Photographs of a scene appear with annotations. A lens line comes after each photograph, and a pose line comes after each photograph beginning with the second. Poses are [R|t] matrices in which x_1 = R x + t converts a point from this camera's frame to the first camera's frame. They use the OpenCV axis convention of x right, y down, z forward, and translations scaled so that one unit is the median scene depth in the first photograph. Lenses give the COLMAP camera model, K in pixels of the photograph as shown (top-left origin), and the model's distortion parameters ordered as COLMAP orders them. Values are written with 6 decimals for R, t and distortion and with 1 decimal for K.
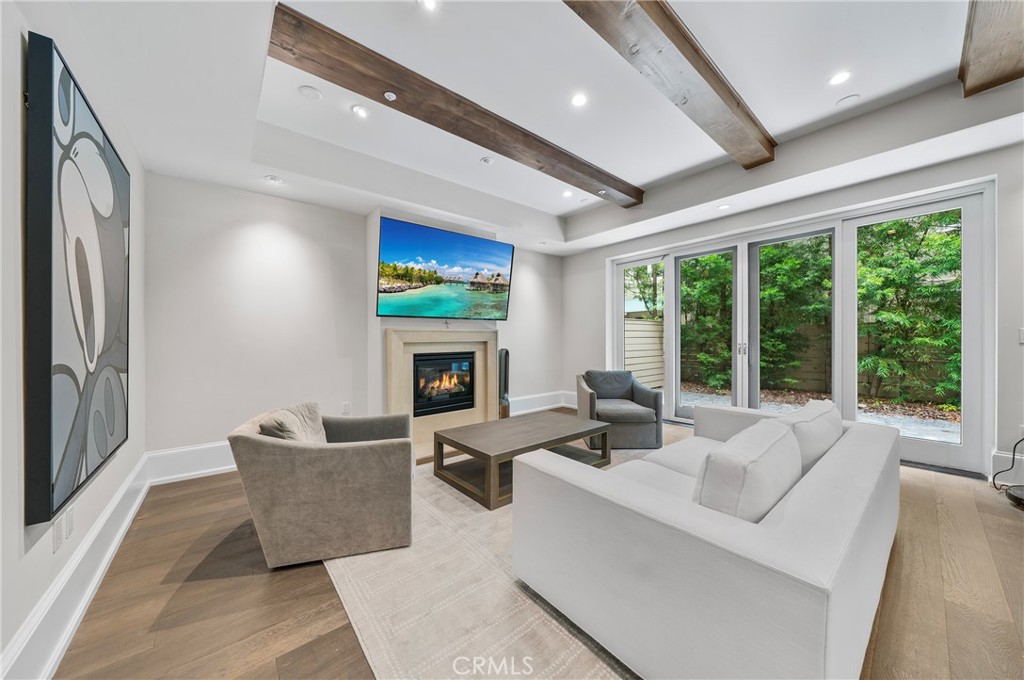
lens RADIAL K [[355.6, 0, 508.5], [0, 355.6, 340.4], [0, 0, 1]] dist [0.001578, -0.000074]
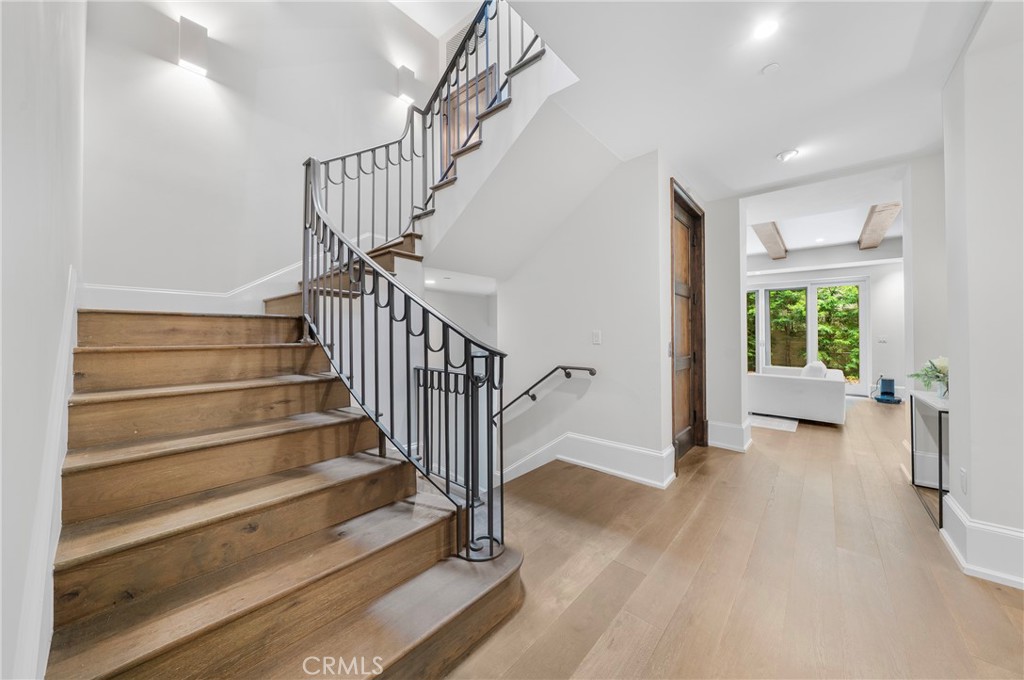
lens RADIAL K [[355.6, 0, 507.9], [0, 355.6, 325.0], [0, 0, 1]] dist [0.001578, -0.000074]
pose [[0.989610, 0.021641, 0.142137, -0.599099], [-0.017369, 0.999361, -0.031231, 0.003600], [-0.142722, 0.028438, 0.989354, -0.435153]]
